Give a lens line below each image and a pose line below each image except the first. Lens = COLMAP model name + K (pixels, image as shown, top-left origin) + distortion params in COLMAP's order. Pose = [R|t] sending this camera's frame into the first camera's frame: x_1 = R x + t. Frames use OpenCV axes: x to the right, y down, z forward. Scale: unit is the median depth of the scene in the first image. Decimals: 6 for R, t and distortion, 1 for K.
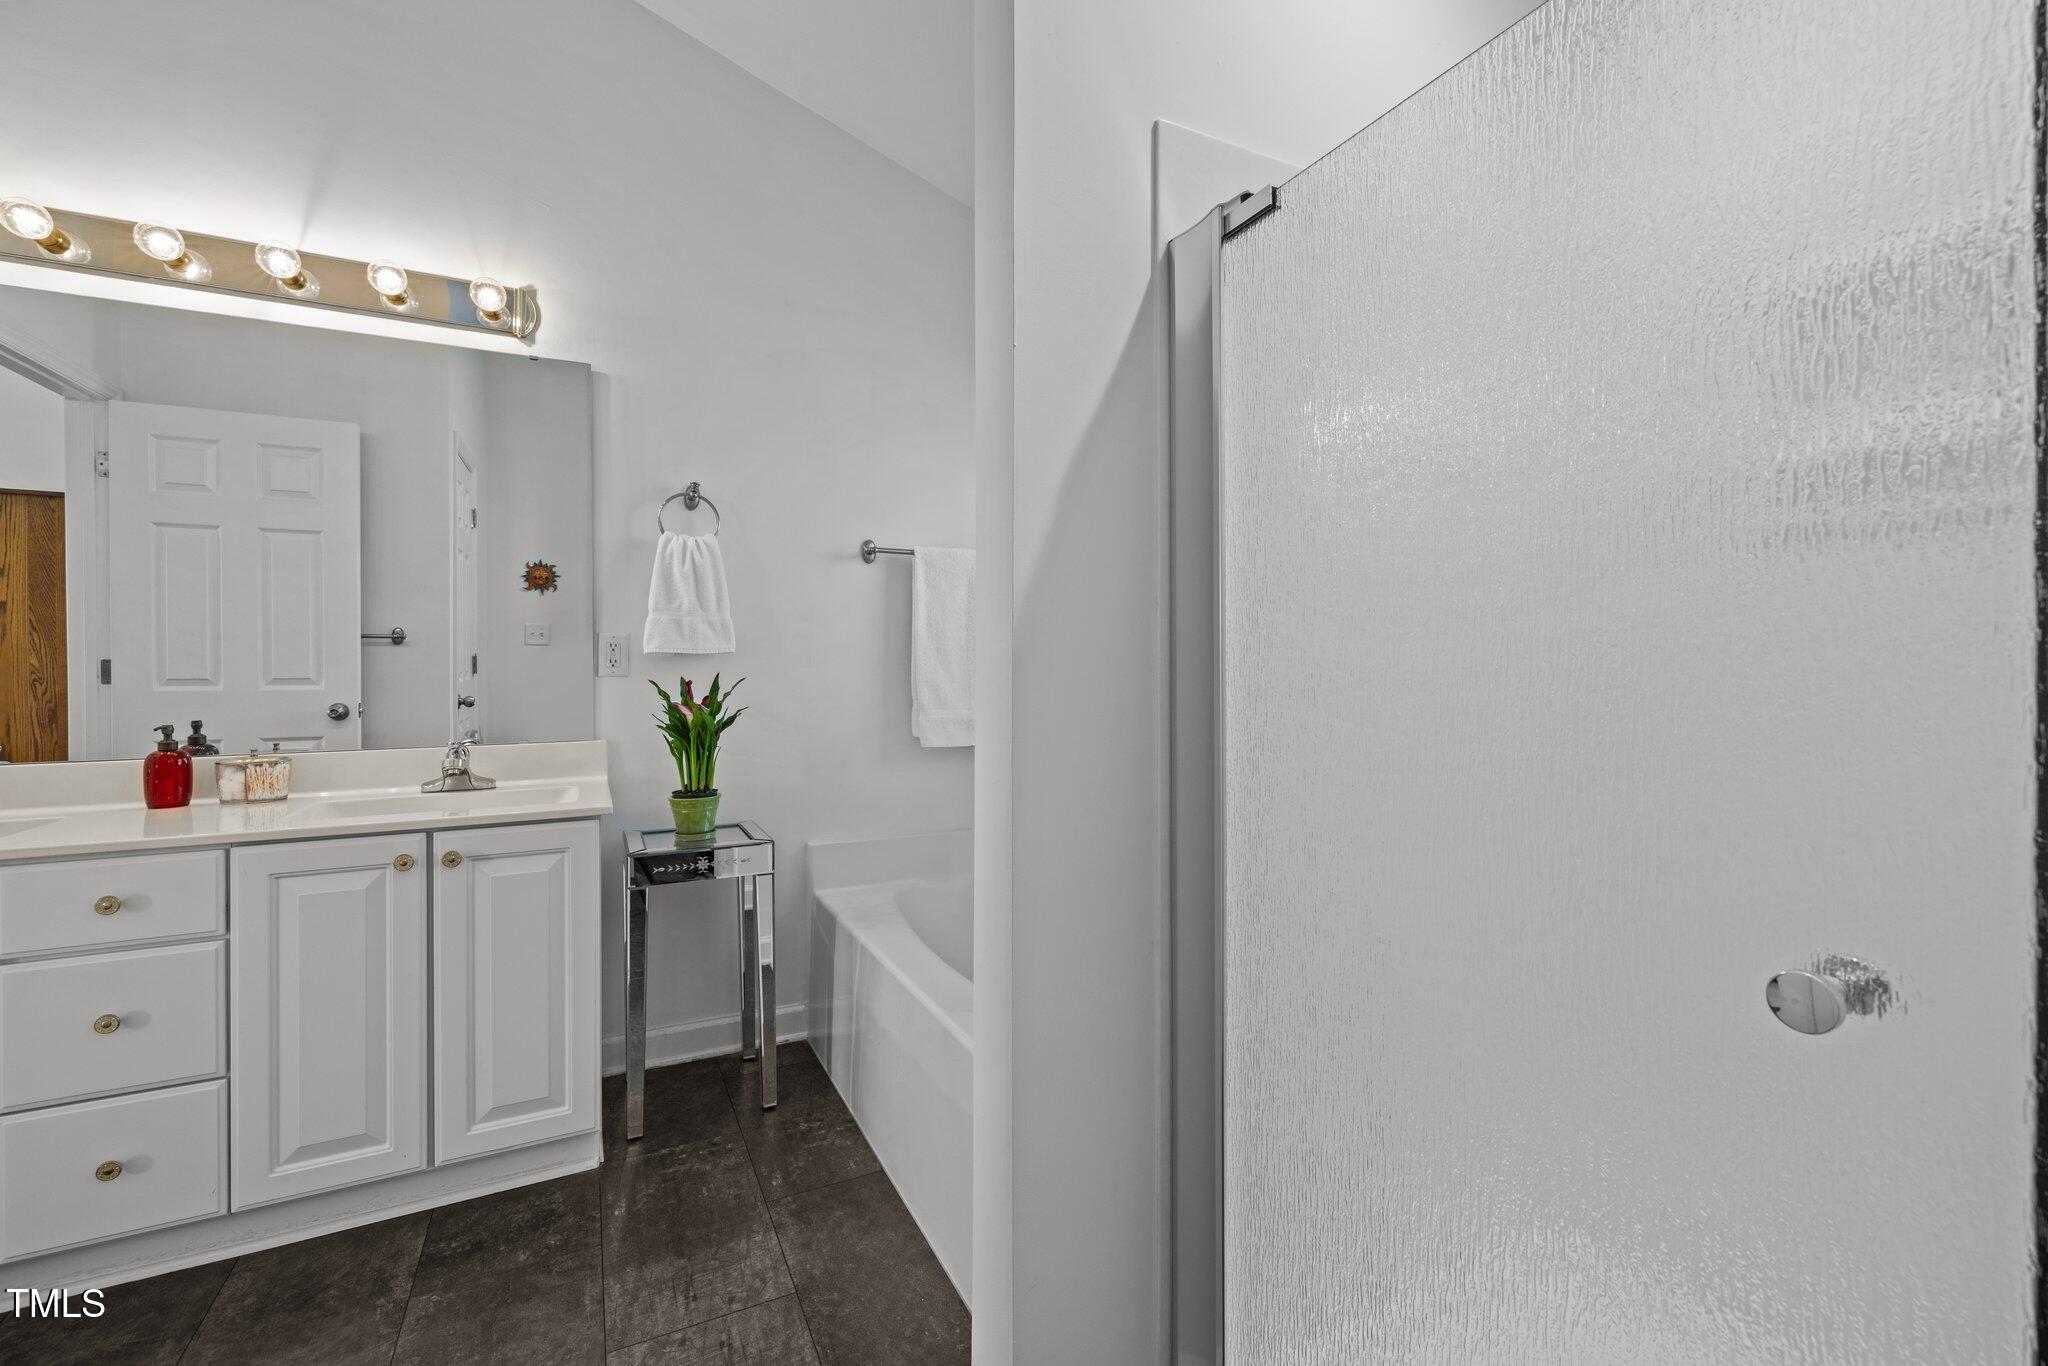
lens RADIAL K [[896.5, 0, 1022.5], [0, 896.5, 697.9], [0, 0, 1]] dist [0.002189, -0.000237]
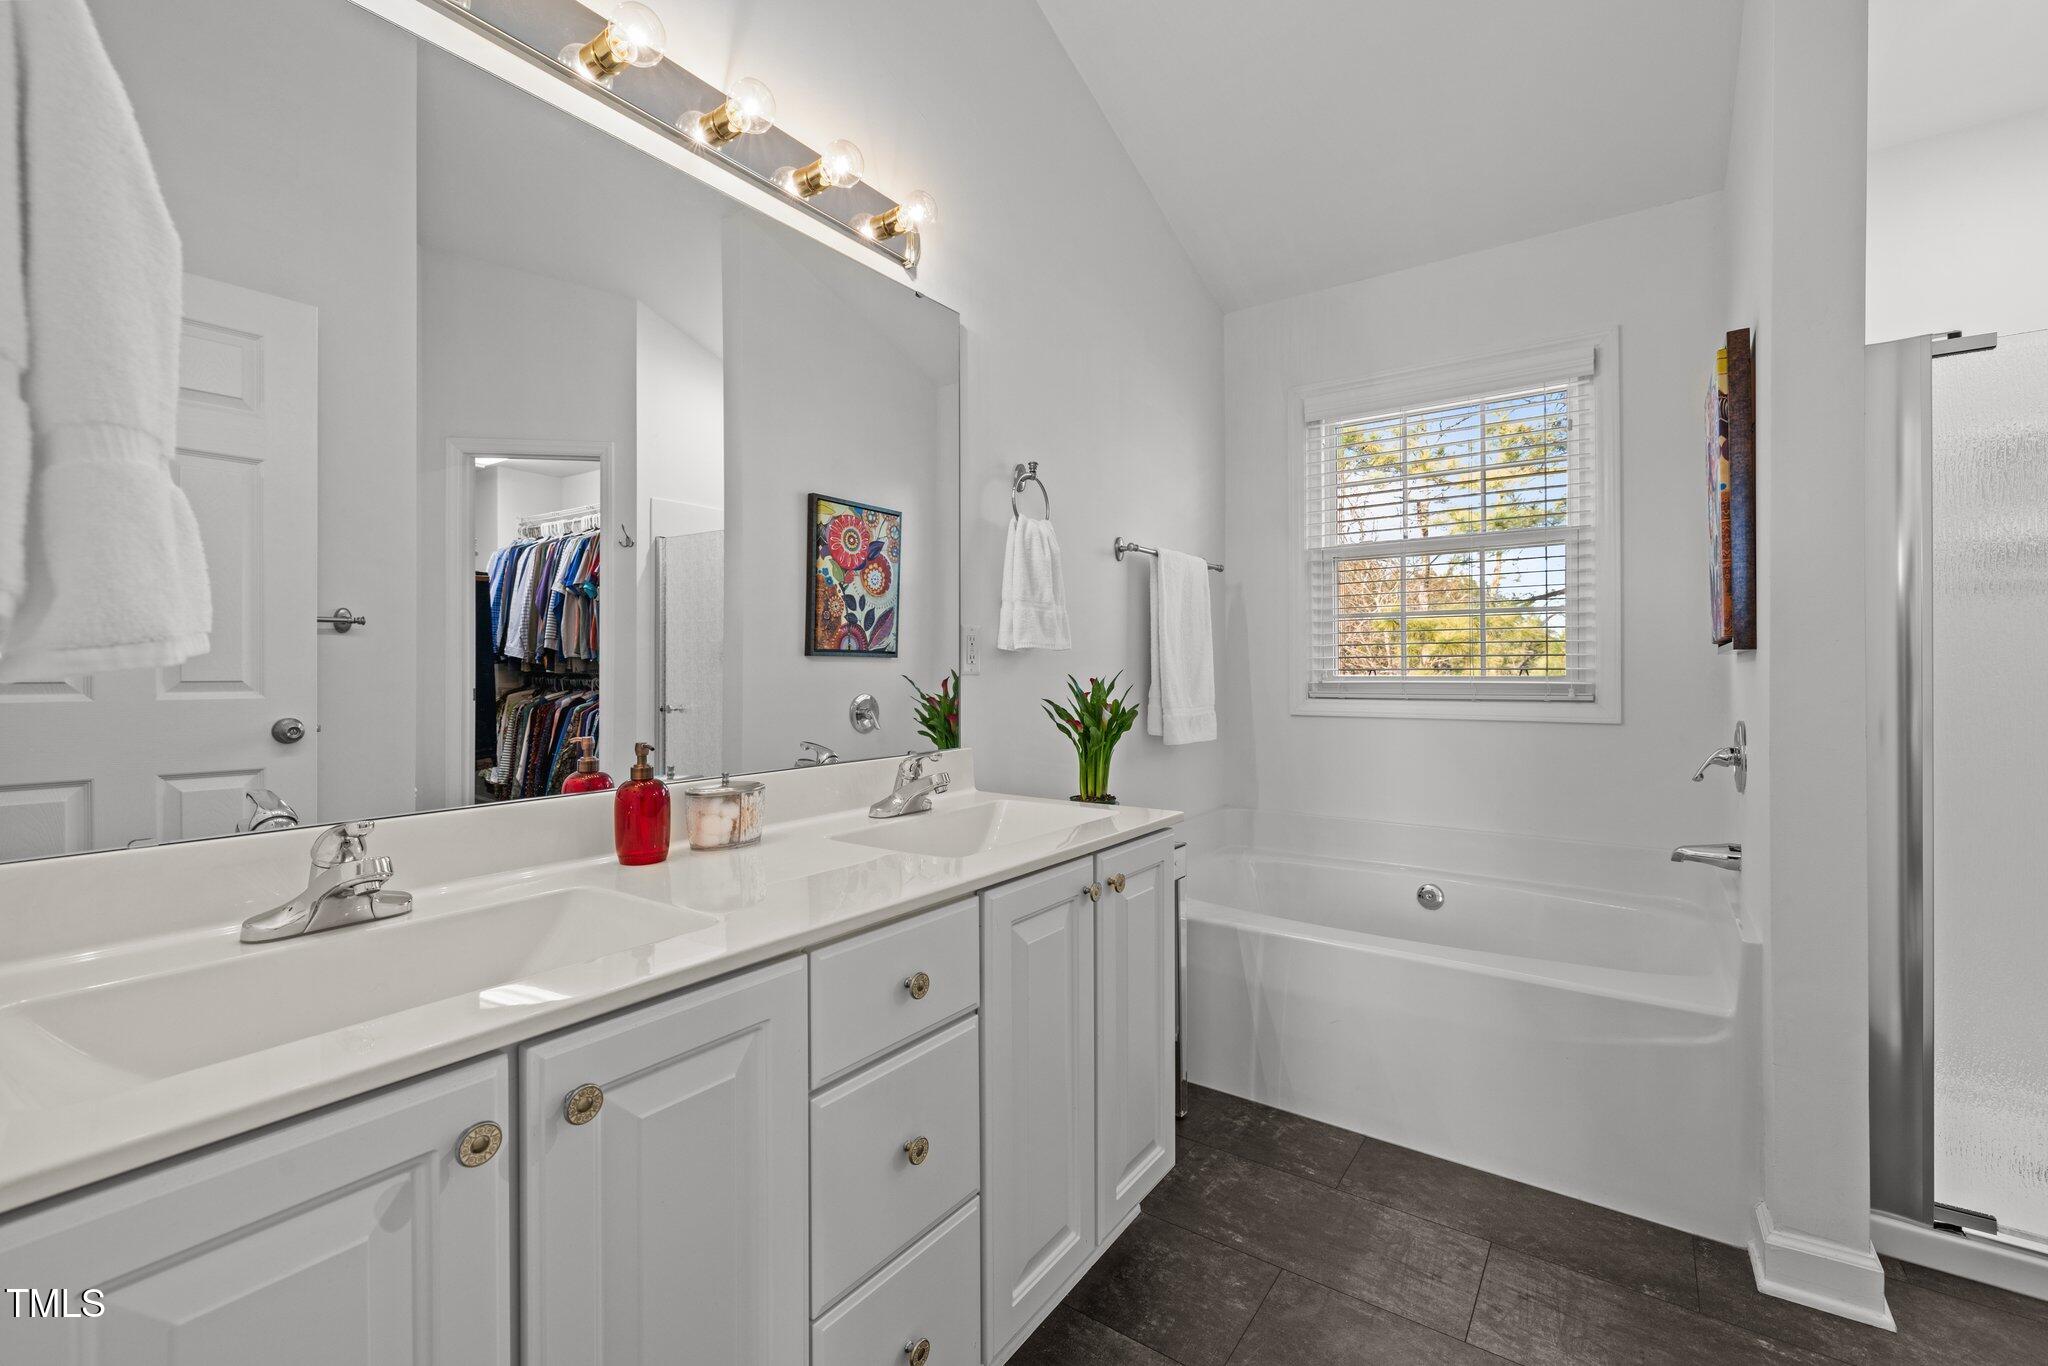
lens RADIAL K [[884.0, 0, 1028.6], [0, 884.0, 706.1], [0, 0, 1]] dist [0.000501, 0.000435]
pose [[0.882867, -0.016268, 0.469341, -0.963882], [0.015443, 0.999865, 0.005607, 0.003207], [-0.469369, 0.002298, 0.882999, 0.252179]]
